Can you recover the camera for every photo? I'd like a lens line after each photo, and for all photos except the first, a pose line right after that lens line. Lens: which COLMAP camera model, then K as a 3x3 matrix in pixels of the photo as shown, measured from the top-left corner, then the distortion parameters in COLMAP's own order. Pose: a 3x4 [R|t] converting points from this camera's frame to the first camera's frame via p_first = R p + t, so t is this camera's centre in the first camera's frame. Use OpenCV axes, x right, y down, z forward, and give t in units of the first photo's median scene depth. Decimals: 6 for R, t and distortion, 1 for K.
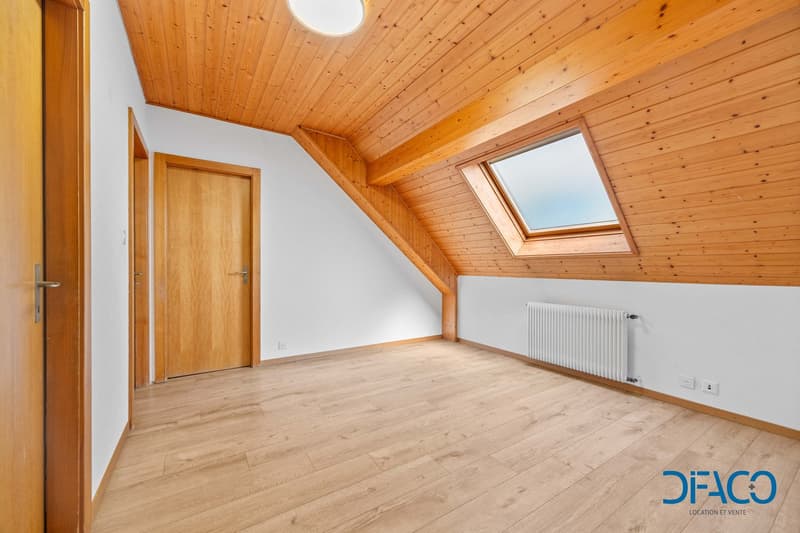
lens RADIAL K [[315.0, 0, 399.4], [0, 315.0, 269.3], [0, 0, 1]] dist [0.000961, 0.000046]
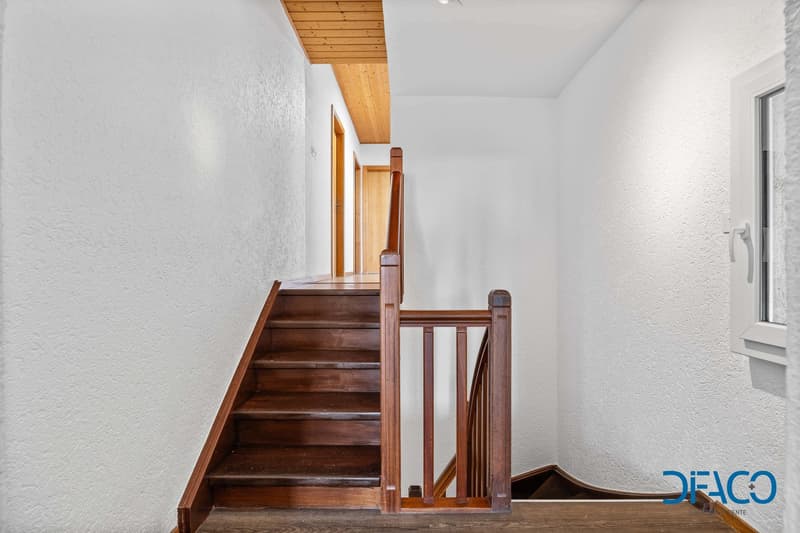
lens RADIAL K [[365.5, 0, 399.3], [0, 365.5, 265.6], [0, 0, 1]] dist [-0.000427, 0.000009]
pose [[0.835603, 0.000350, -0.549333, 0.798172], [-0.002886, 0.999989, -0.003753, 0.318783], [0.549326, 0.004721, 0.835595, -0.940882]]
